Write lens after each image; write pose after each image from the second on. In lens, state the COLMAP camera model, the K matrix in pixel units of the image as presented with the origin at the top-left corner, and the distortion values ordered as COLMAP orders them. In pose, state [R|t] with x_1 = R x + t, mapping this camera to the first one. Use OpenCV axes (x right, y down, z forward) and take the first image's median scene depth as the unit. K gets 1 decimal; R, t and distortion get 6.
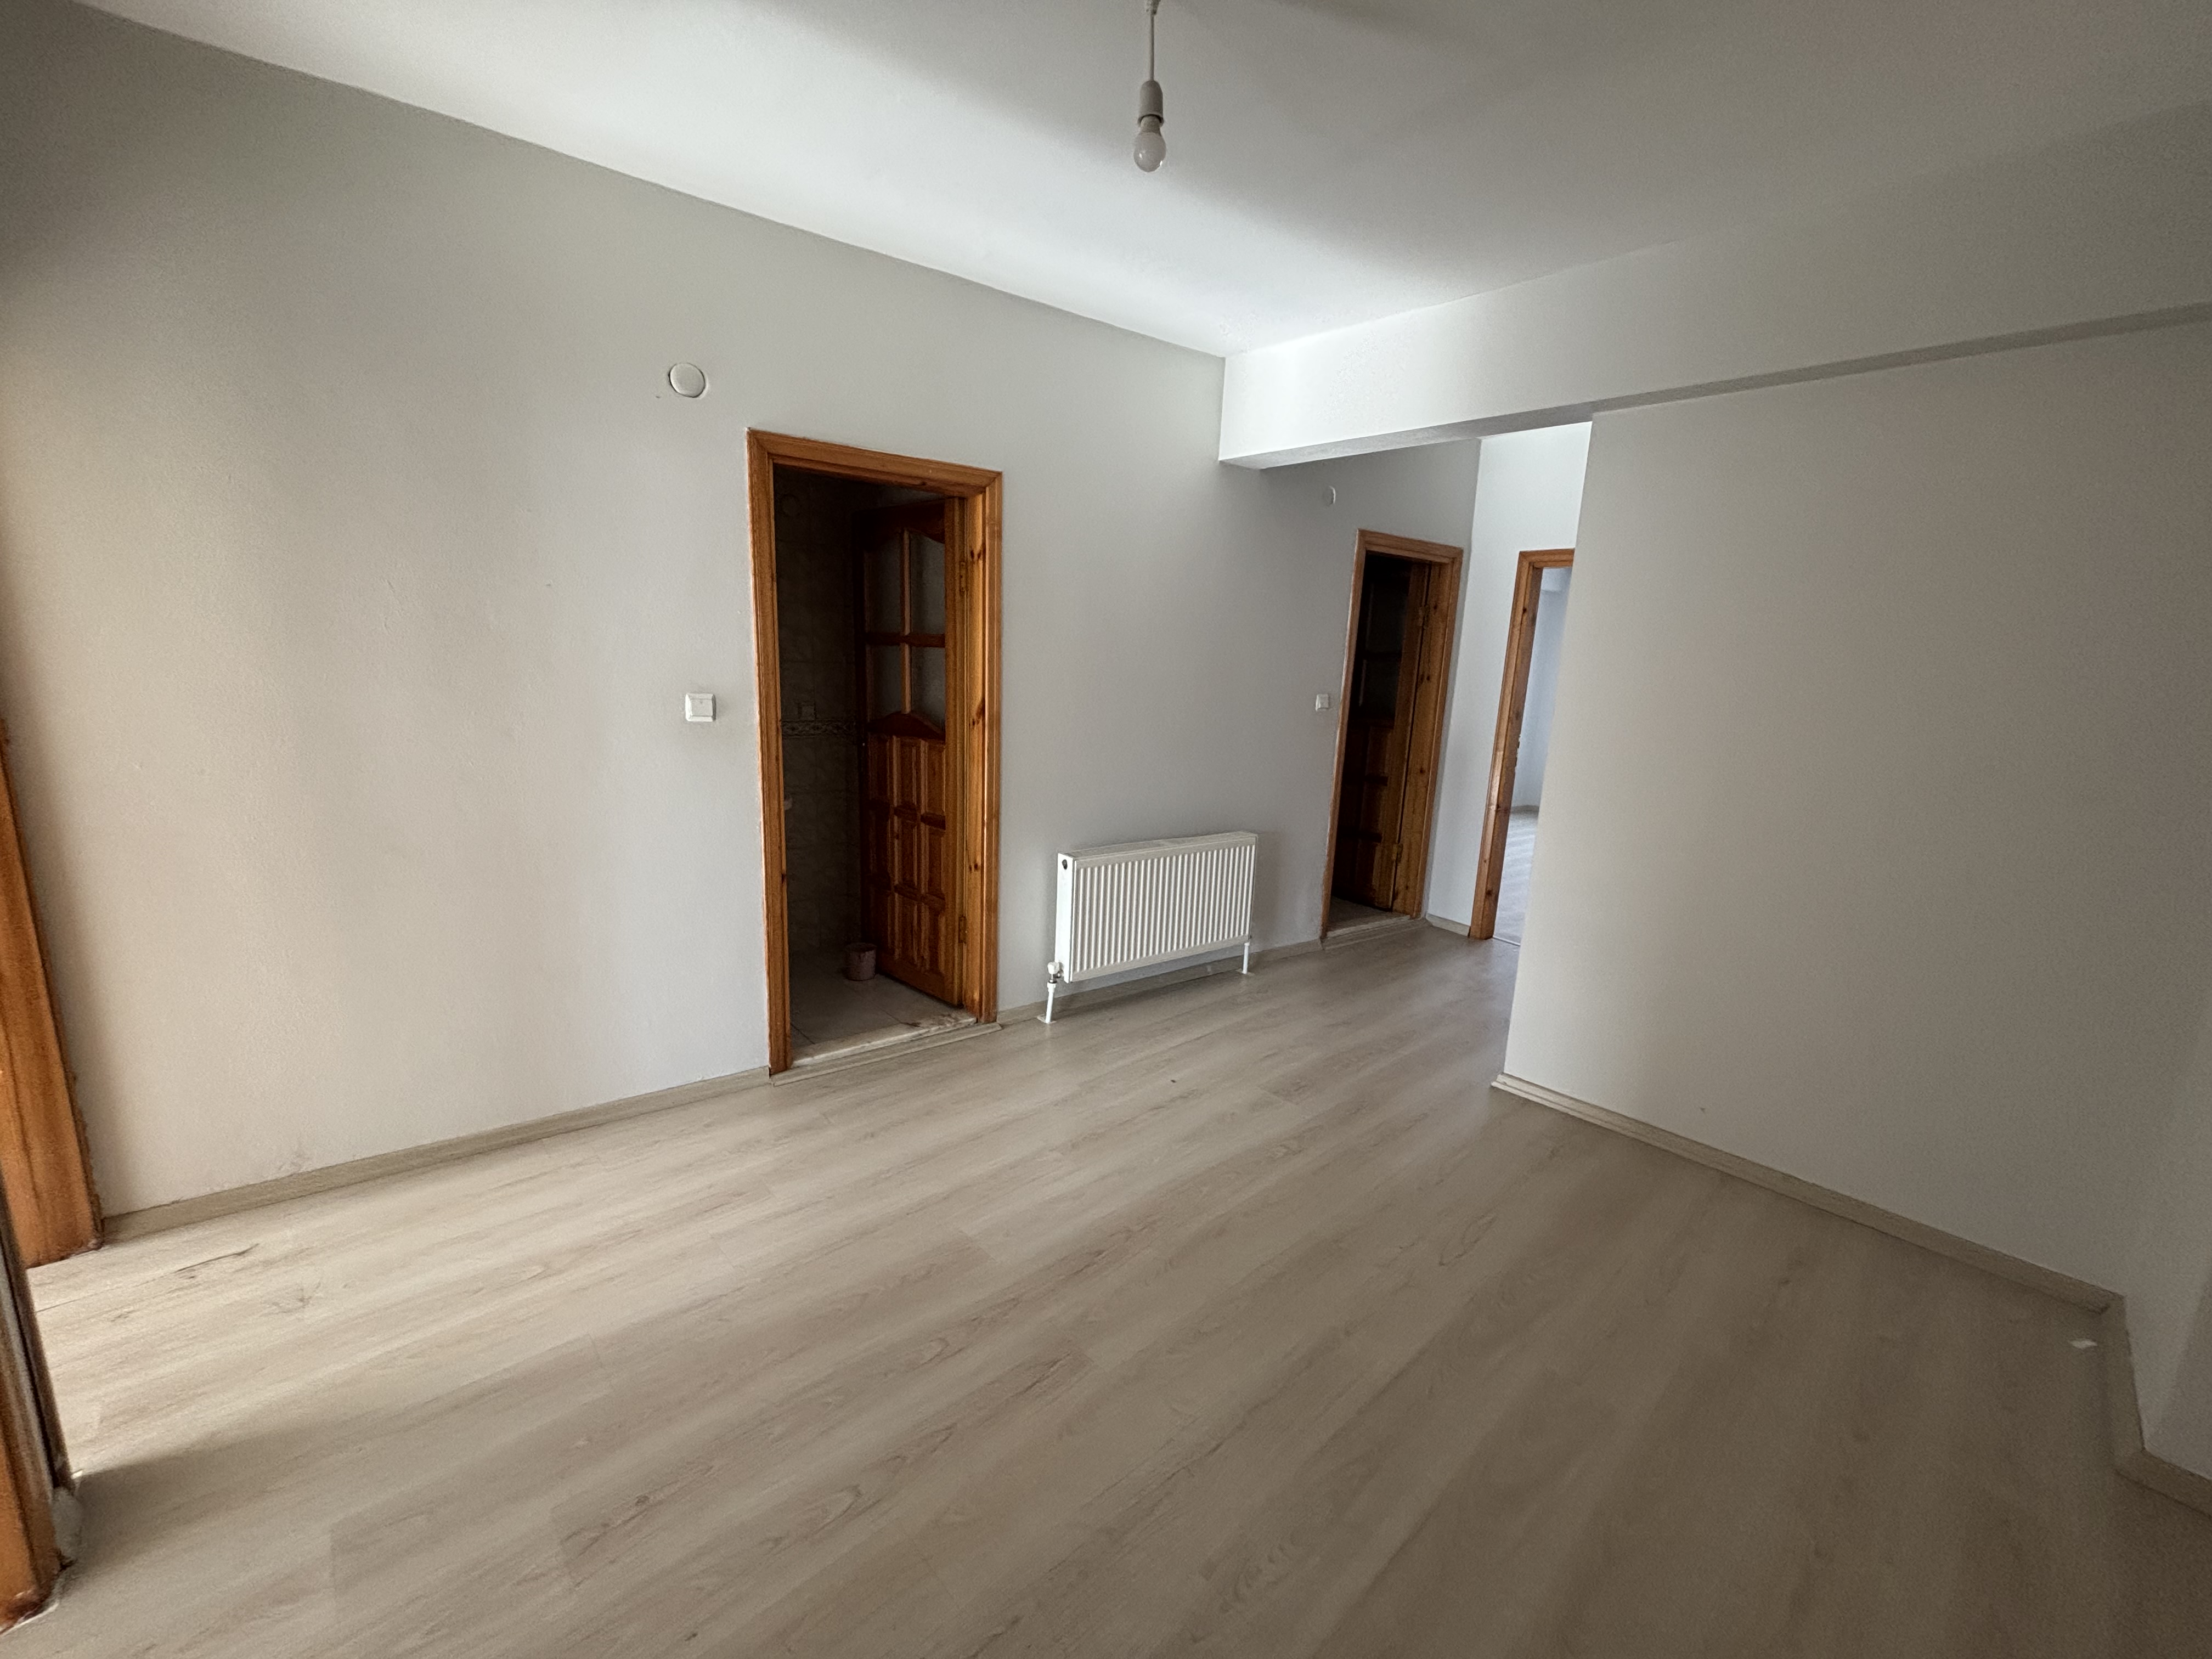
lens RADIAL K [[889.8, 0, 1106.0], [0, 889.8, 829.5], [0, 0, 1]] dist [0.001150, 0.000234]
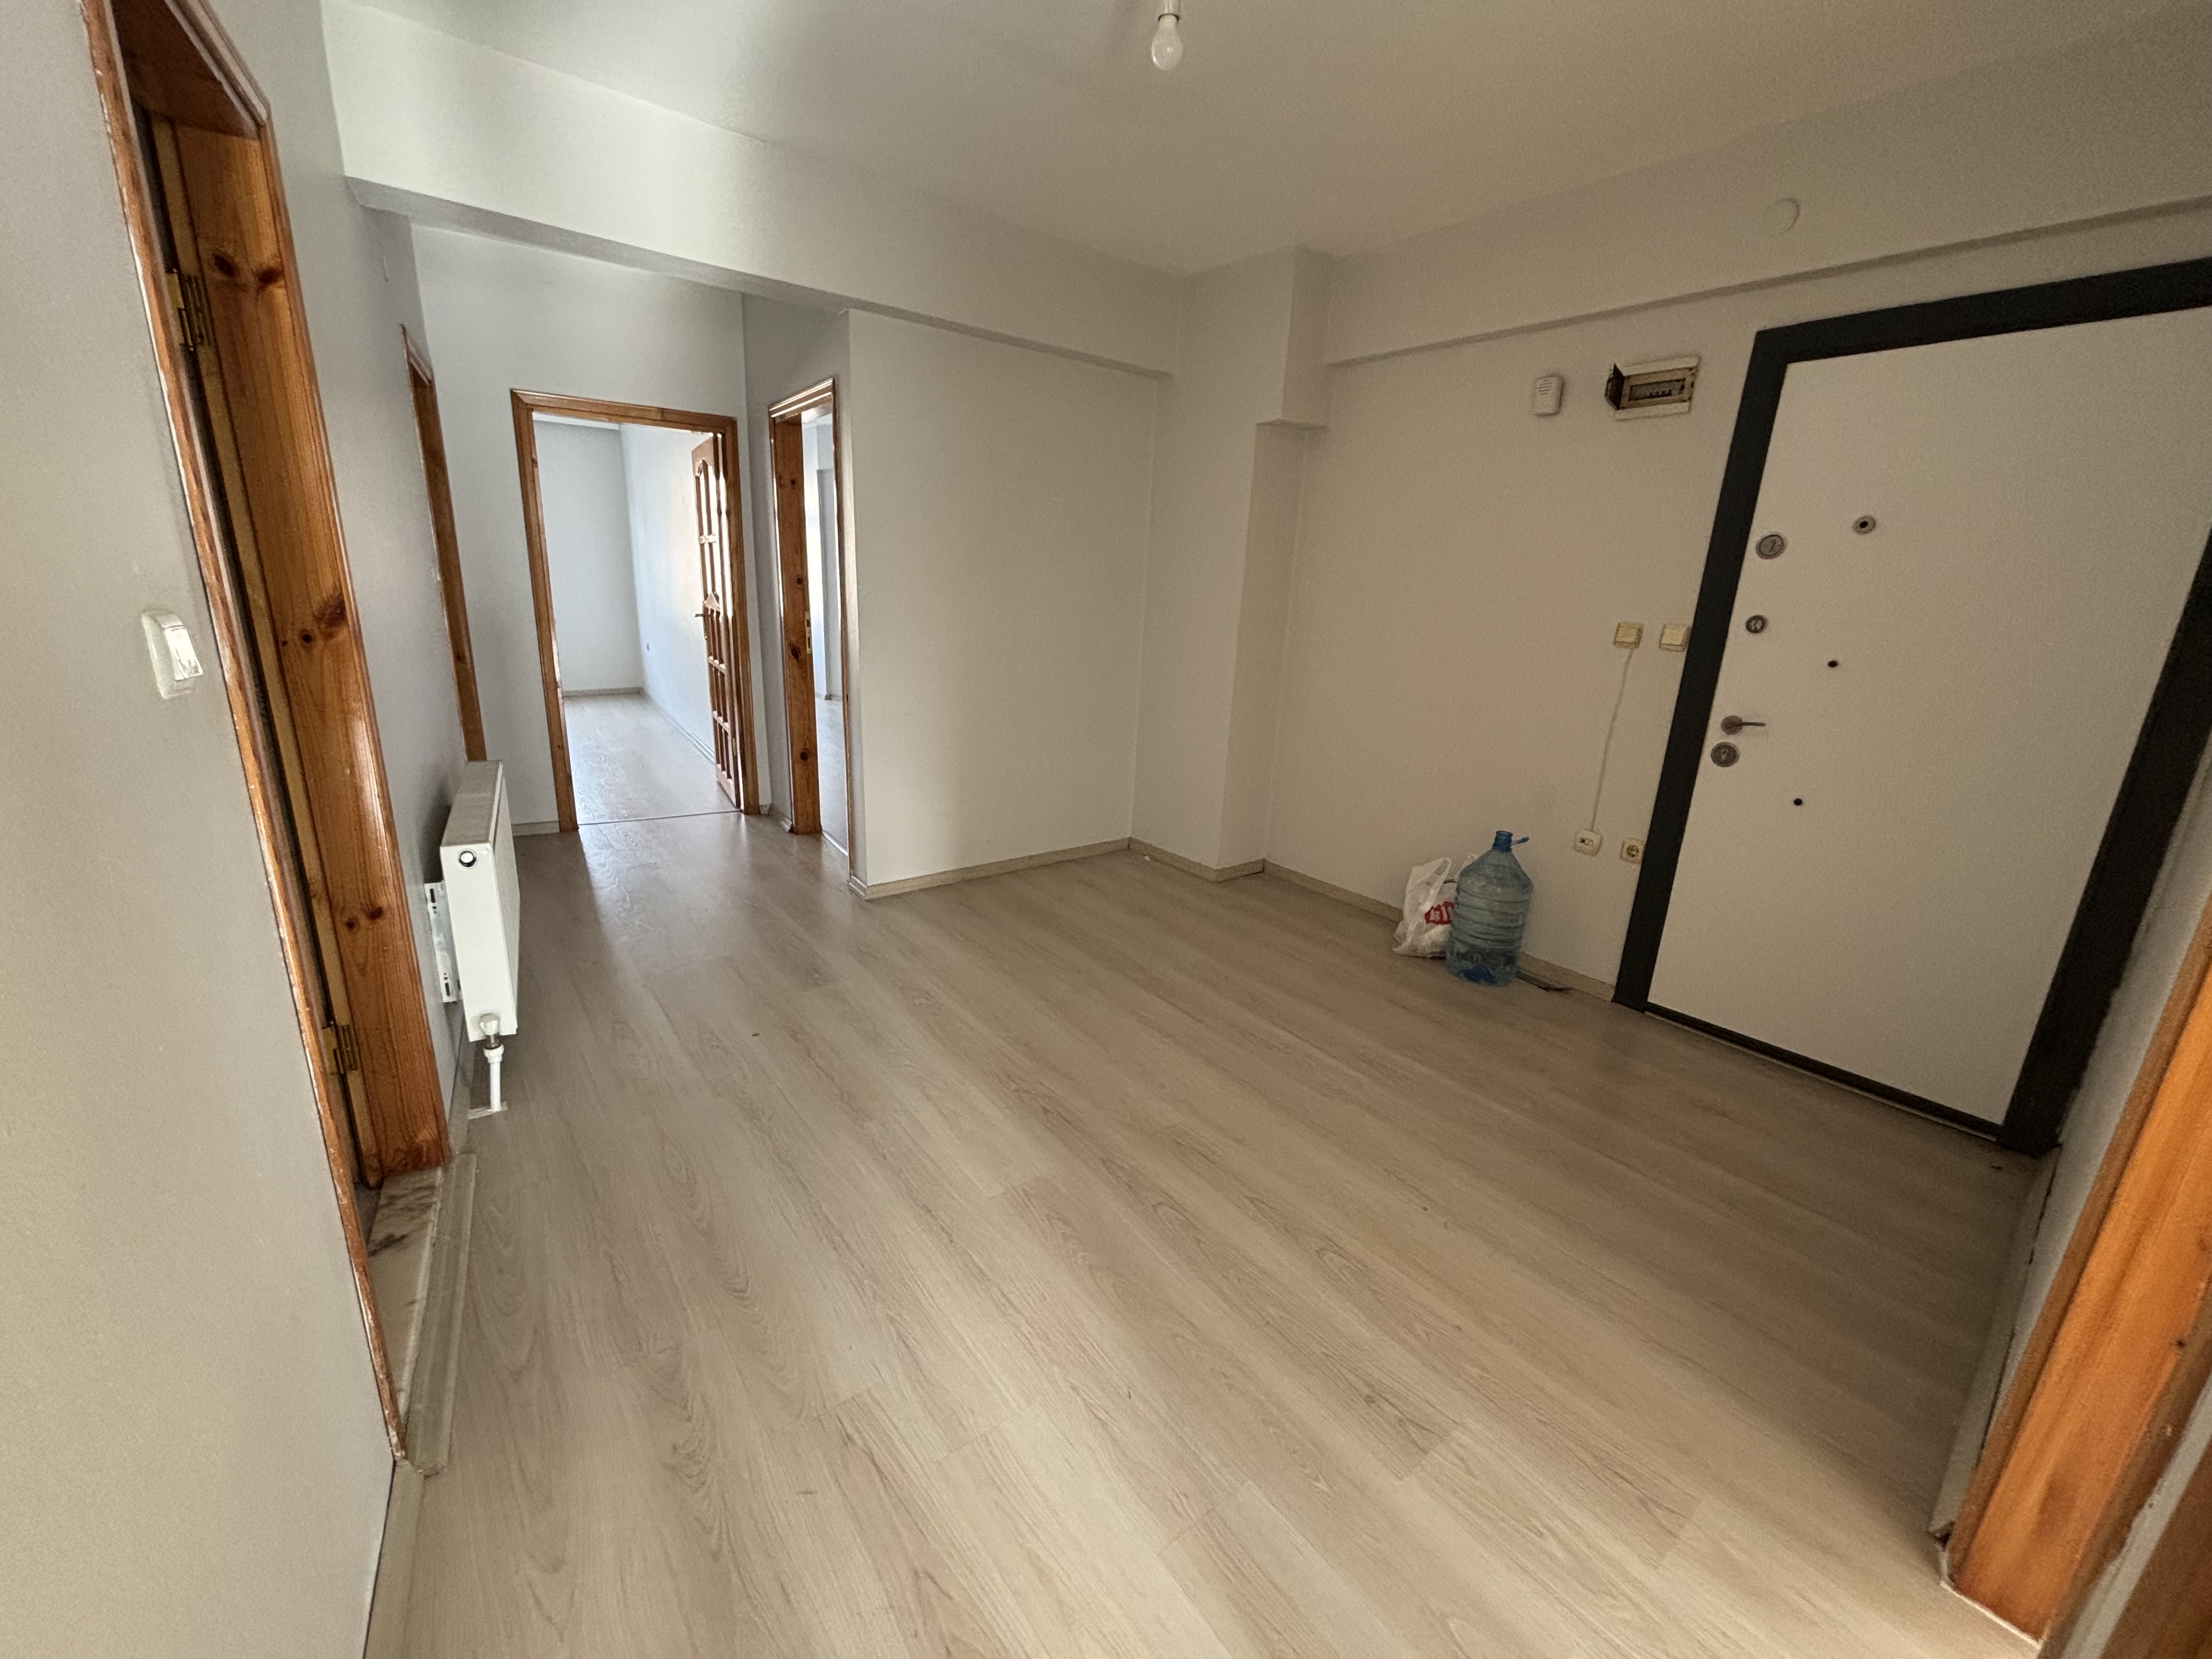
lens RADIAL K [[892.7, 0, 1097.6], [0, 892.7, 820.6], [0, 0, 1]] dist [0.001522, 0.000053]
pose [[0.079979, -0.300810, 0.950325, -0.923198], [0.144859, 0.946765, 0.287492, -0.159495], [-0.986215, 0.114670, 0.119296, 0.769935]]
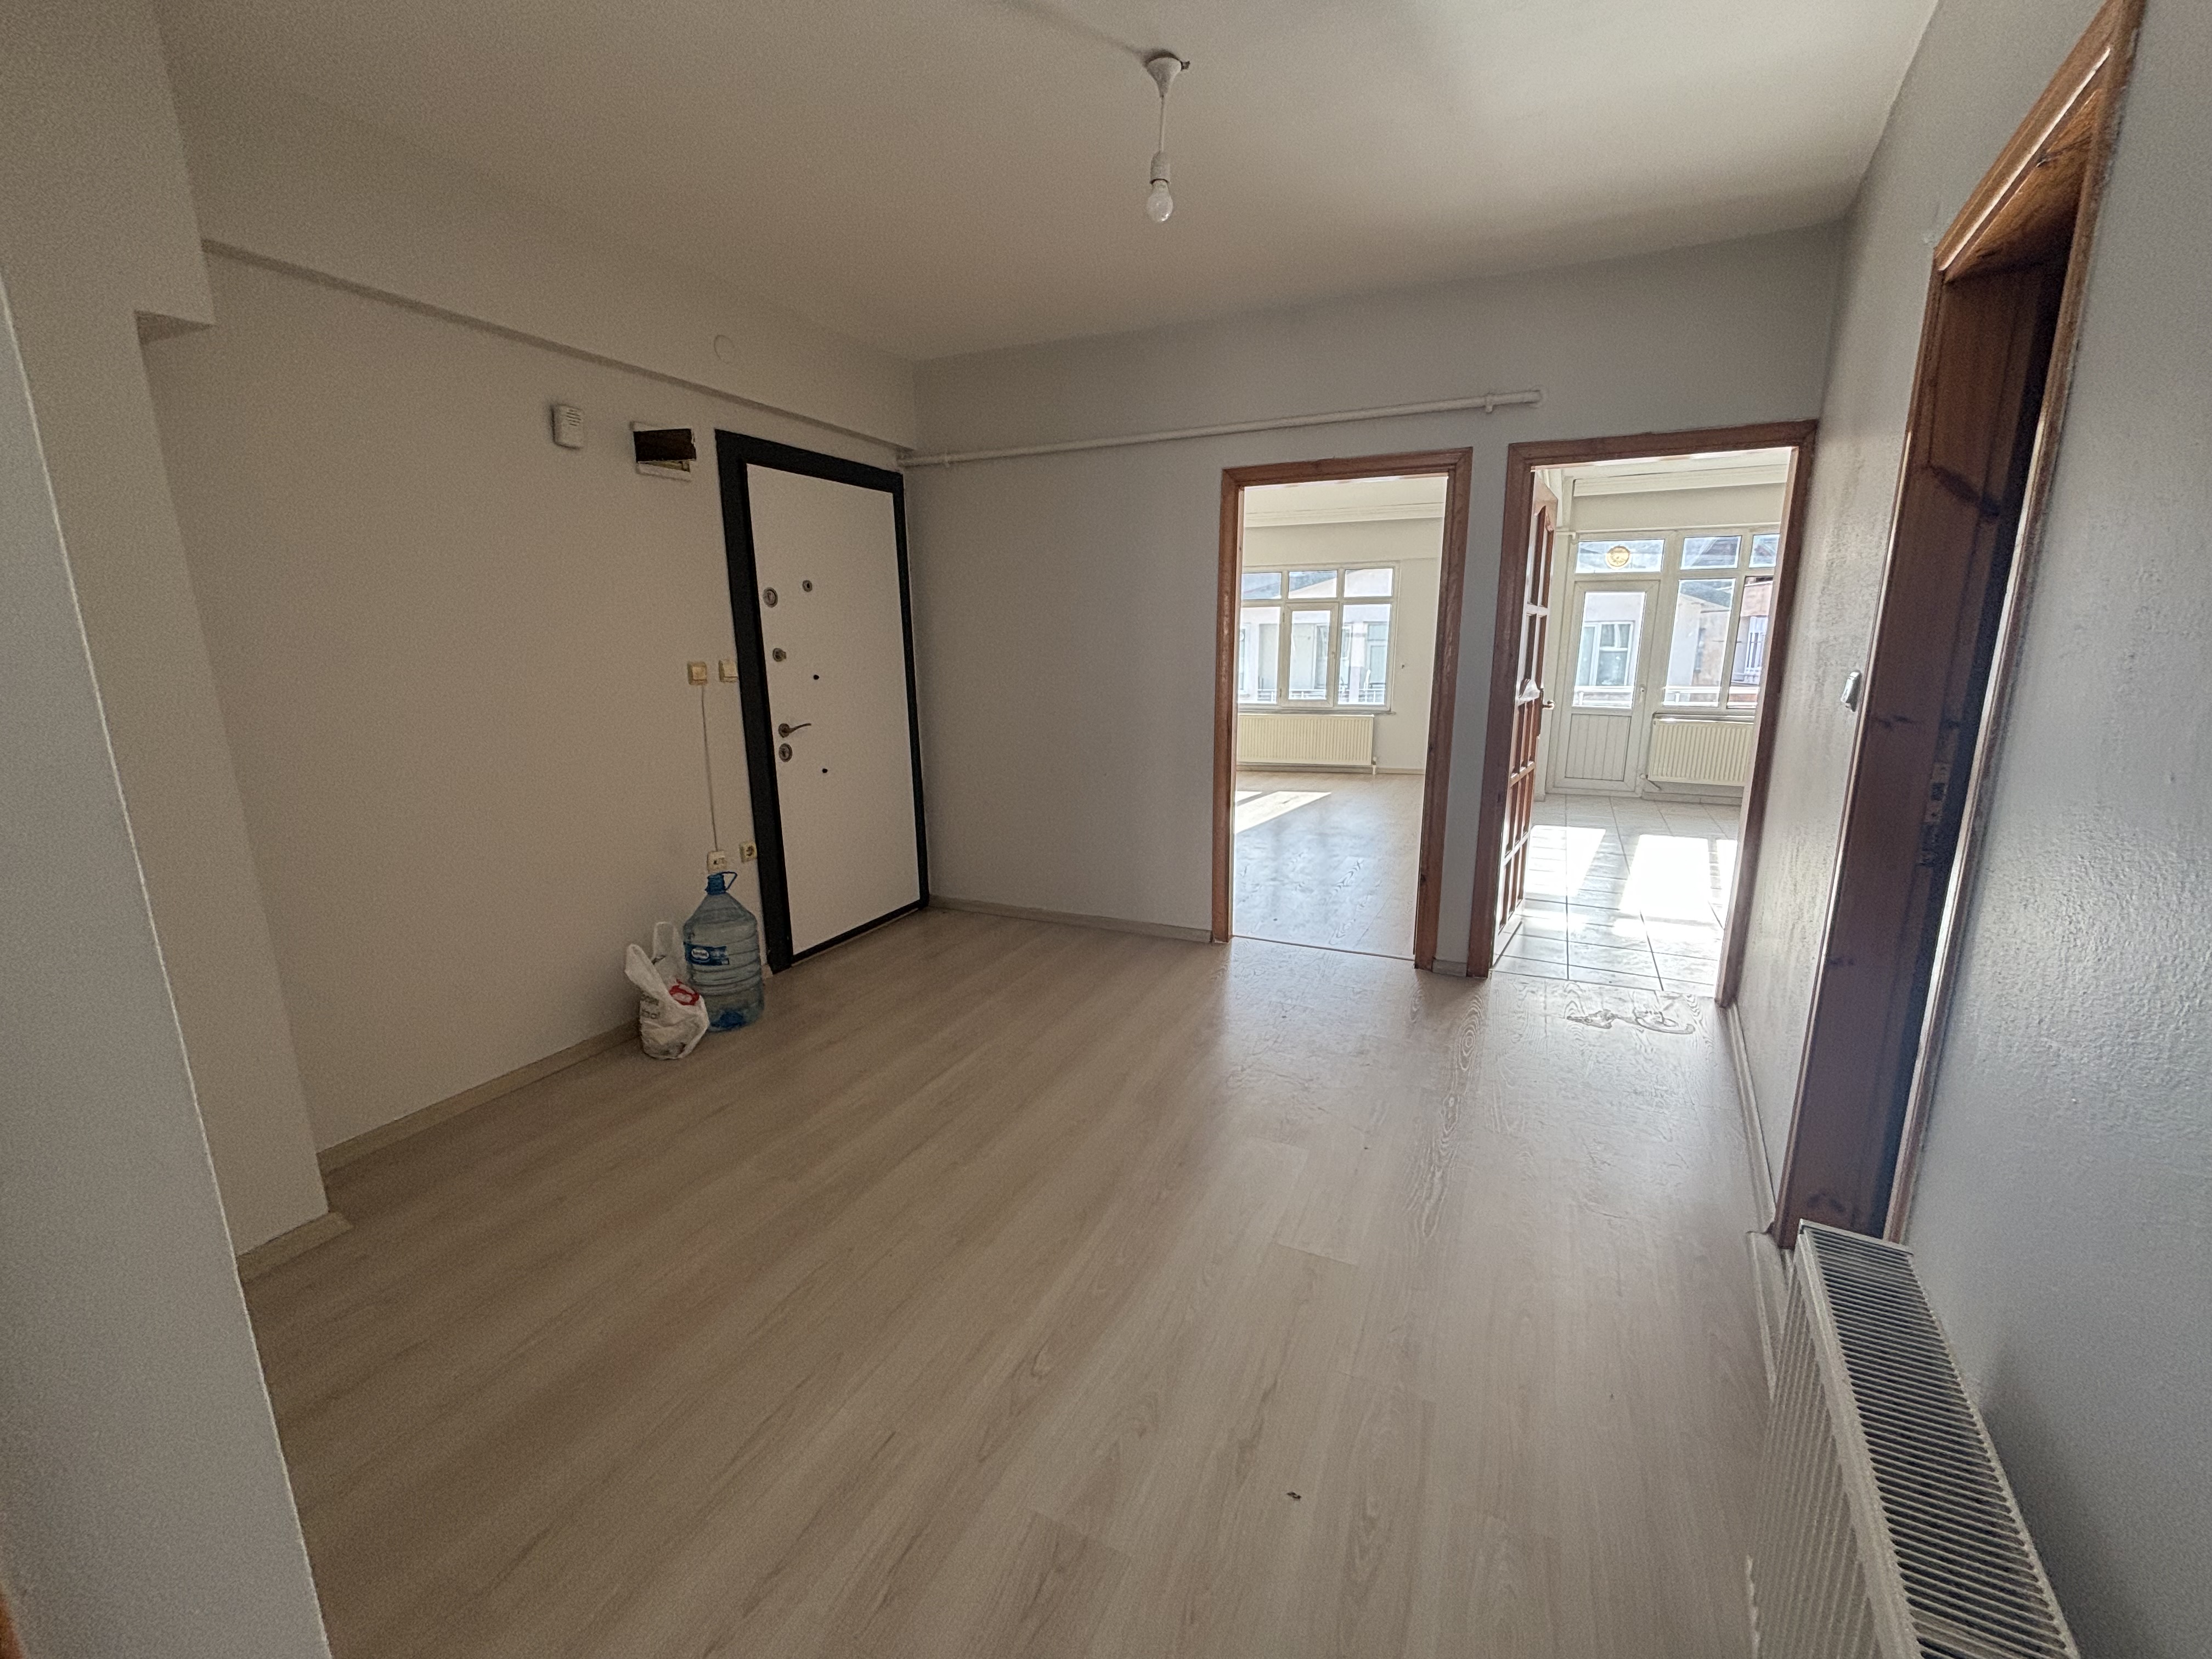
lens RADIAL K [[874.3, 0, 1106.8], [0, 874.3, 821.8], [0, 0, 1]] dist [0.012415, 0.000017]
pose [[-0.927590, 0.047031, -0.370628, 0.451282], [-0.095421, 0.929317, 0.356743, -0.281752], [0.361208, 0.366277, -0.857537, 1.724843]]
